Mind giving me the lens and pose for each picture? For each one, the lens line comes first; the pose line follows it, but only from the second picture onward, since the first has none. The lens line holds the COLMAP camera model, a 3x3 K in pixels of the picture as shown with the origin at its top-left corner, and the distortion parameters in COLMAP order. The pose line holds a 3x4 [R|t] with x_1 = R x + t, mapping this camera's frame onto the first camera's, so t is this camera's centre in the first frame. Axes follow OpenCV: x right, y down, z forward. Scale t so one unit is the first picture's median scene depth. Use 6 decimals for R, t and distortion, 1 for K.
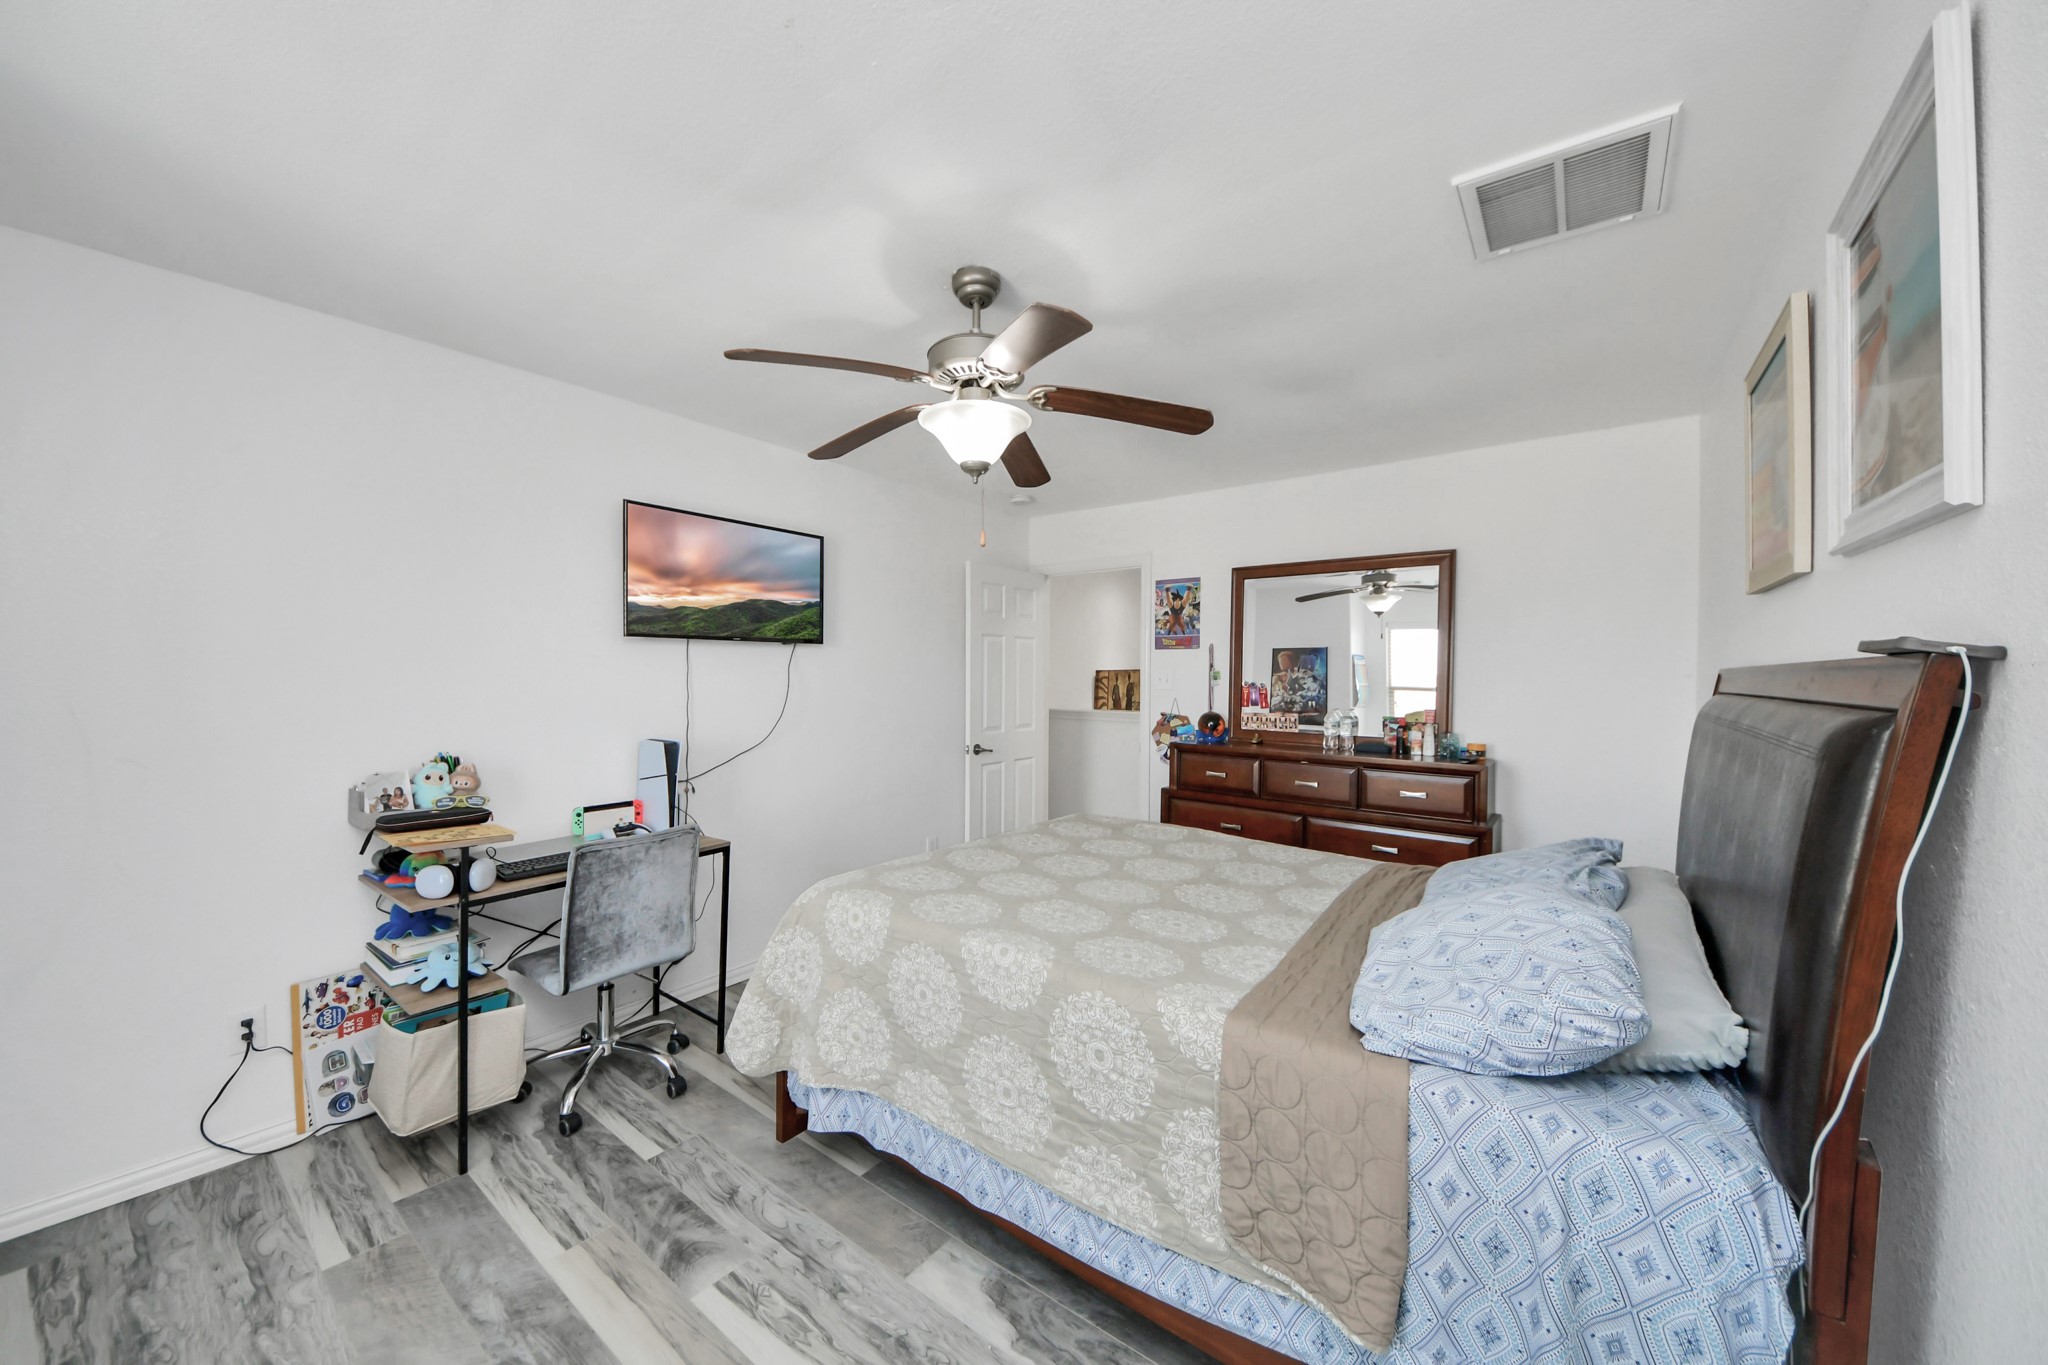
lens RADIAL K [[737.0, 0, 1024.0], [0, 737.0, 682.5], [0, 0, 1]] dist [0.039827, -0.023777]
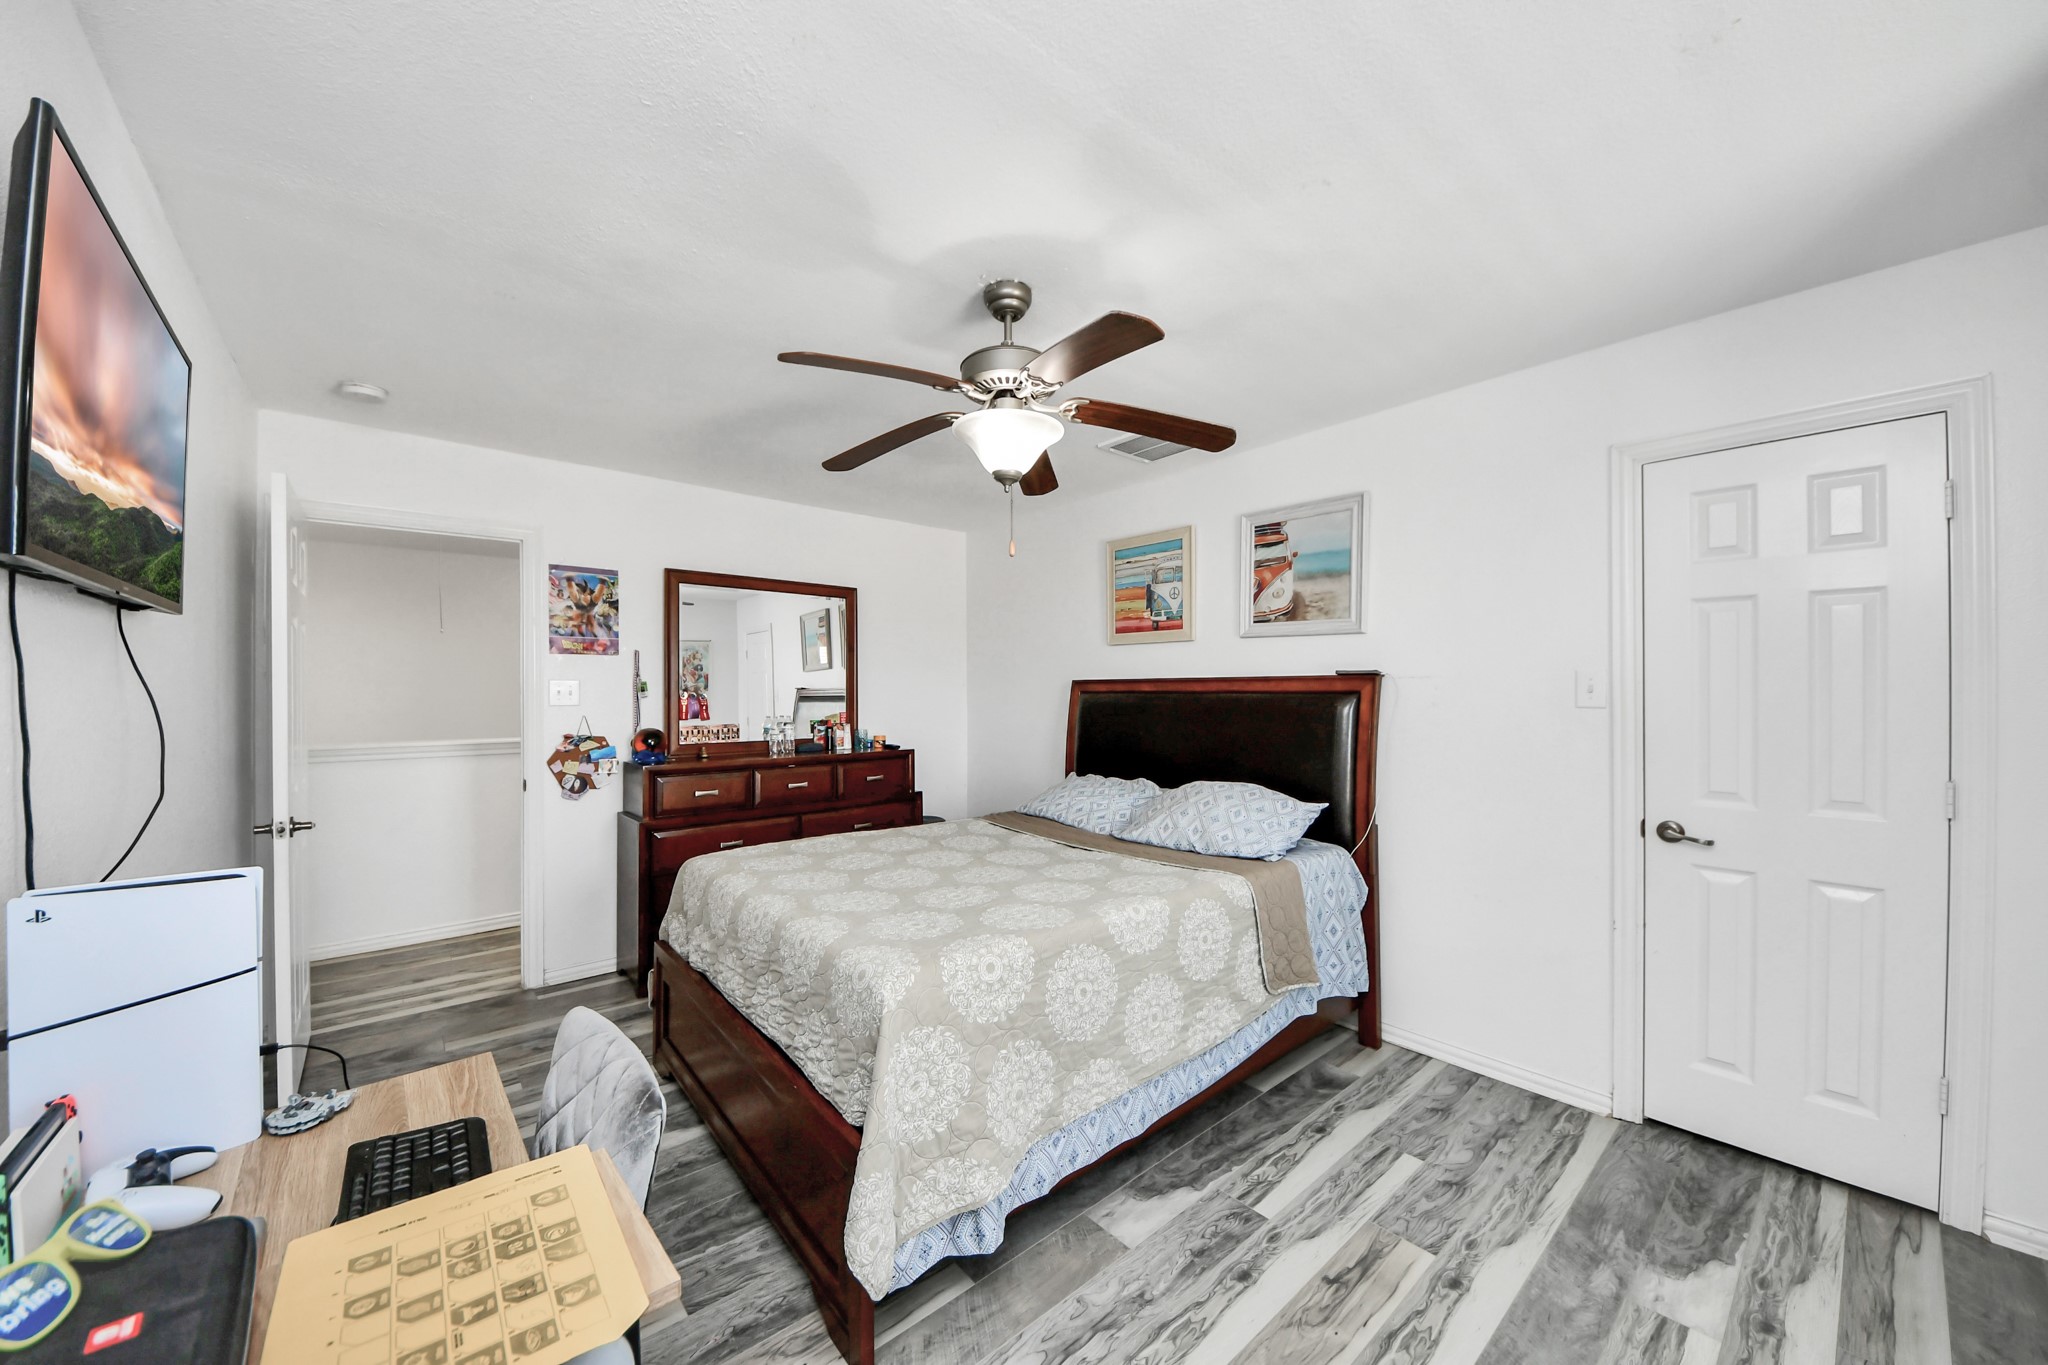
lens RADIAL K [[737.0, 0, 1024.0], [0, 737.0, 682.5], [0, 0, 1]] dist [0.039827, -0.023777]
pose [[0.199078, 0.001418, 0.979983, -1.054183], [0.018595, 0.999813, -0.005224, -0.002701], [-0.979807, 0.019263, 0.199014, 0.790192]]
